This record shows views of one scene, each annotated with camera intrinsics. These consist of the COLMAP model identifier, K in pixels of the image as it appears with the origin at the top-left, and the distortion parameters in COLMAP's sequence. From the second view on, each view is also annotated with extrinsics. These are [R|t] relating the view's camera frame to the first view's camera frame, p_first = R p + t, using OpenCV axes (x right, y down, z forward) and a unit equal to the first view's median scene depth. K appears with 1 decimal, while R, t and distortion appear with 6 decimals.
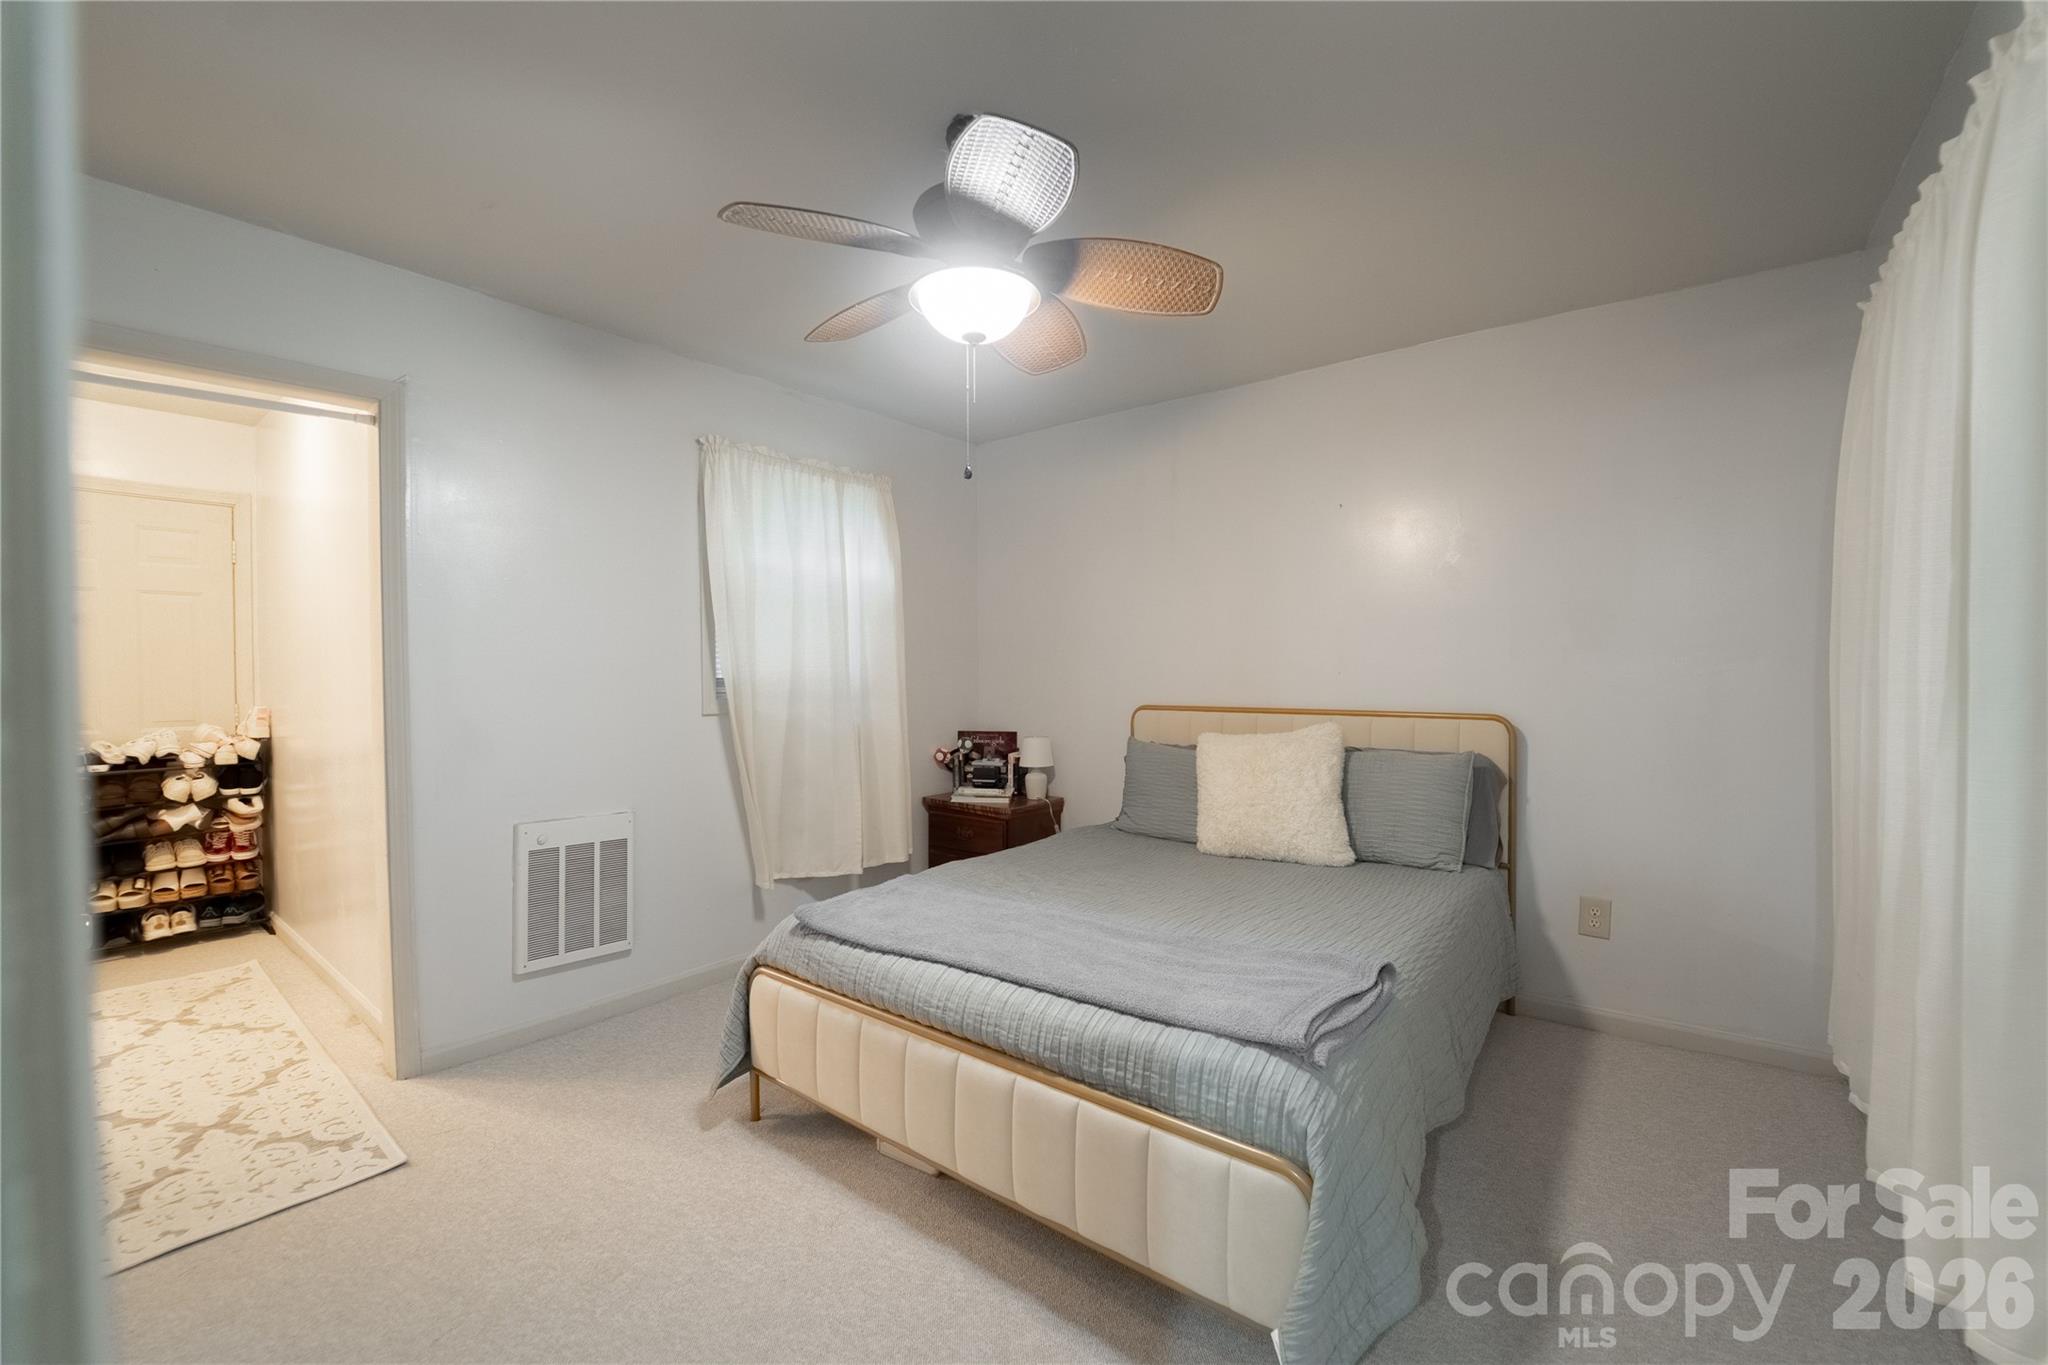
lens RADIAL K [[824.6, 0, 1012.3], [0, 824.6, 682.2], [0, 0, 1]] dist [-0.022819, 0.000016]
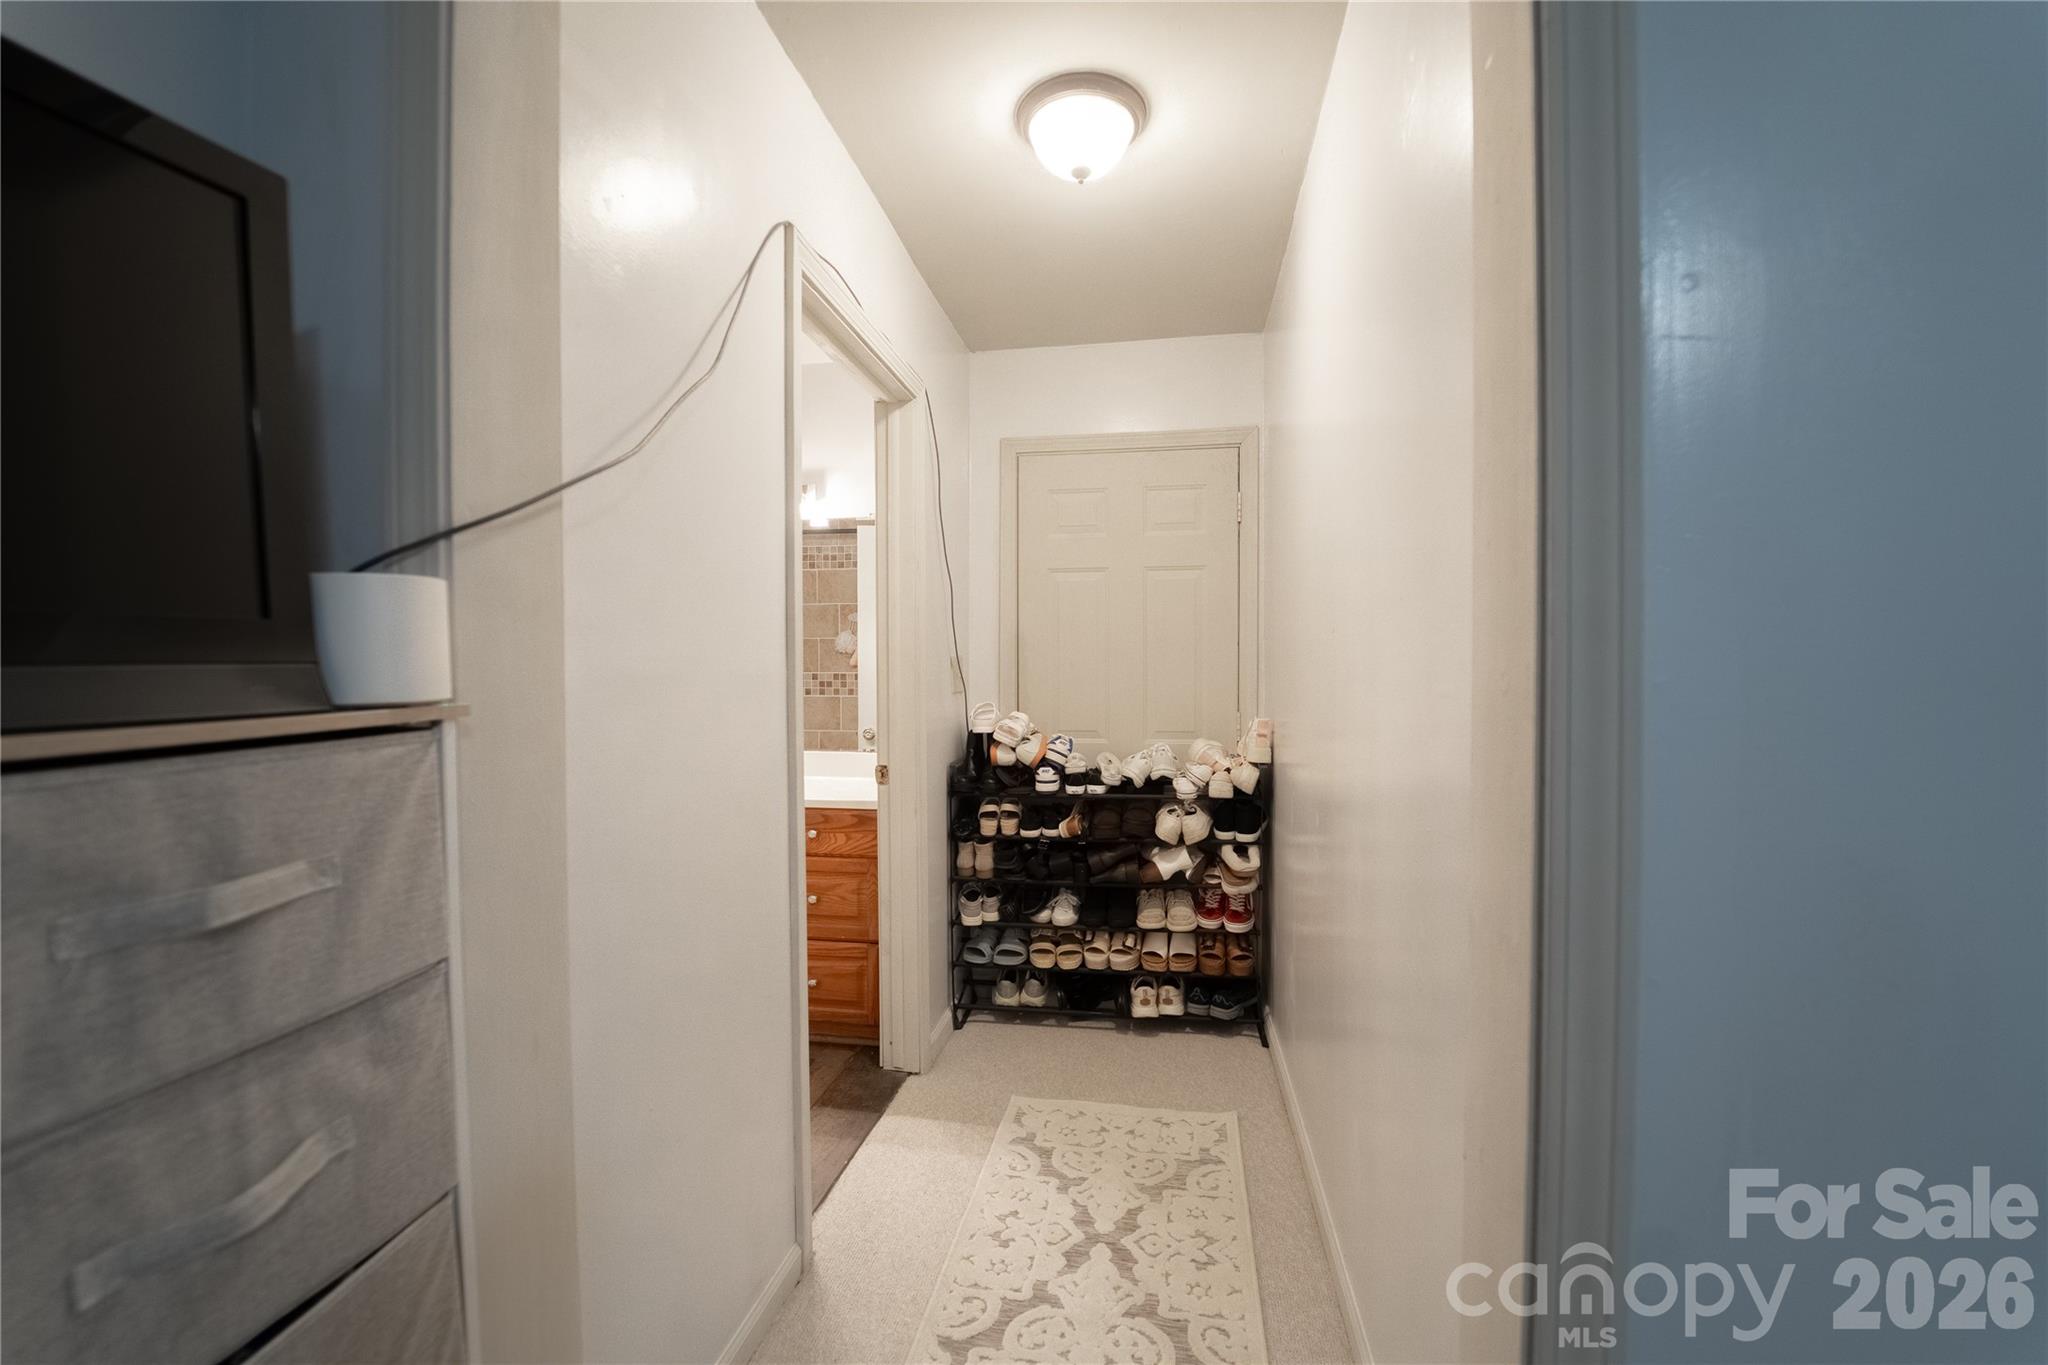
lens RADIAL K [[824.6, 0, 1012.3], [0, 824.6, 682.2], [0, 0, 1]] dist [-0.022819, 0.000016]
pose [[0.464878, 0.021729, -0.885108, -0.420255], [-0.014398, 0.999752, 0.016981, -0.010927], [0.885258, 0.004850, 0.465076, 0.501634]]
